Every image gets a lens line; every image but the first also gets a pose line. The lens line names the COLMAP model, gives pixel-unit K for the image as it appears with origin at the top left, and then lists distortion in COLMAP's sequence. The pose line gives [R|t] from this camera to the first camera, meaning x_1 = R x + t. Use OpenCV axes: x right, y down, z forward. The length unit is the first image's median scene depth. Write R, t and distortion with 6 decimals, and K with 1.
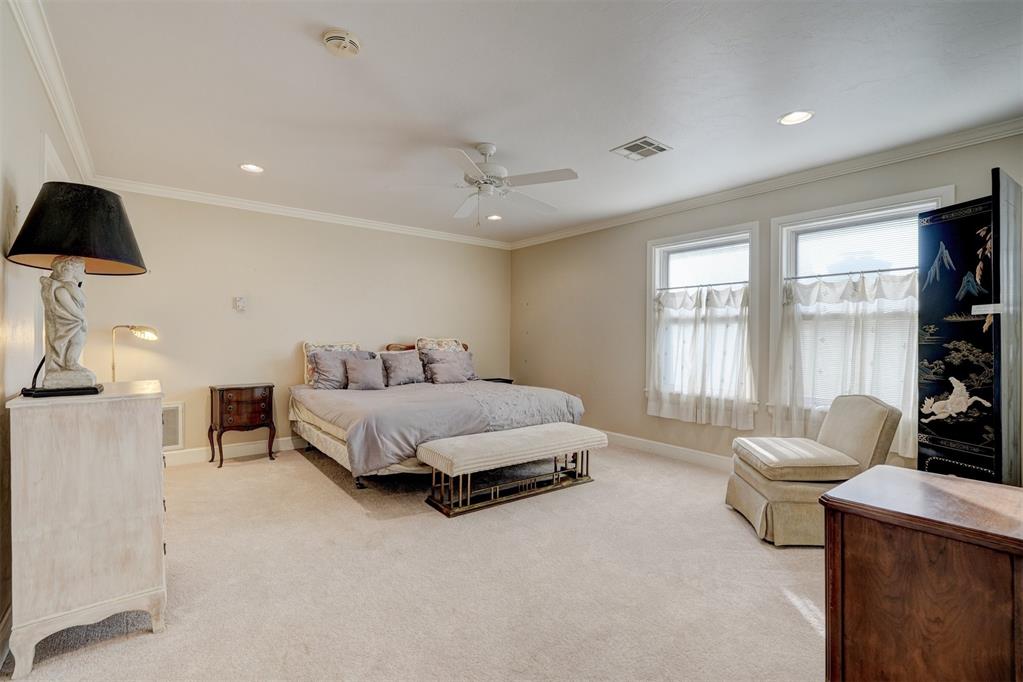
lens RADIAL K [[462.5, 0, 506.6], [0, 462.5, 337.0], [0, 0, 1]] dist [-0.005355, 0.000684]
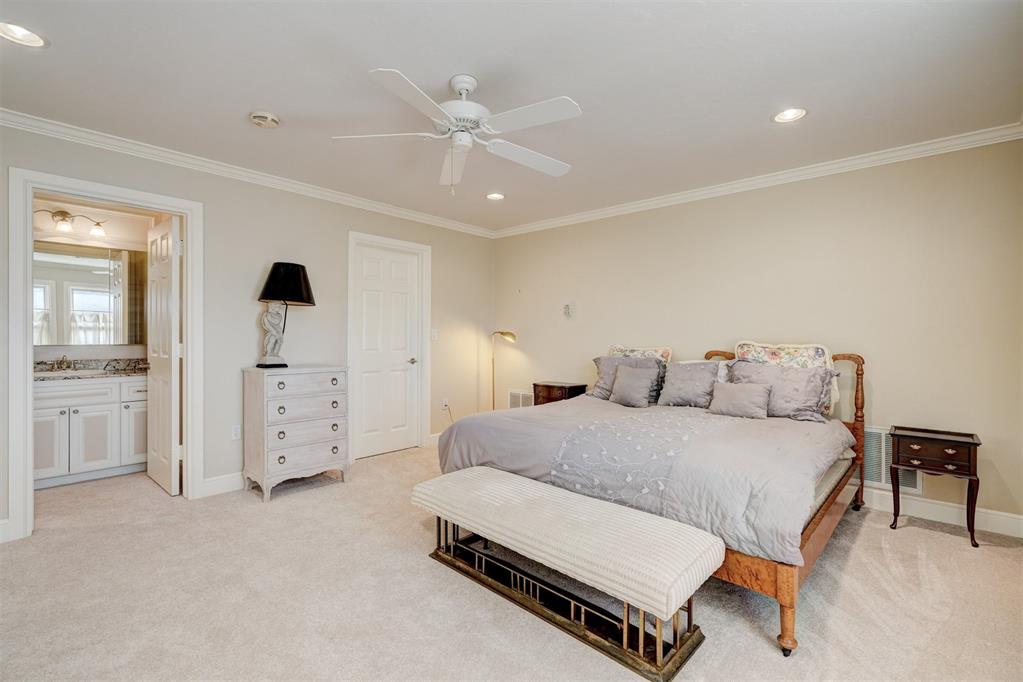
lens RADIAL K [[462.5, 0, 506.6], [0, 462.5, 337.0], [0, 0, 1]] dist [-0.005355, 0.000684]
pose [[0.157792, -0.007337, -0.987445, 0.535829], [-0.001250, 0.999970, -0.007630, 0.000108], [0.987472, 0.002438, 0.157778, 0.737448]]
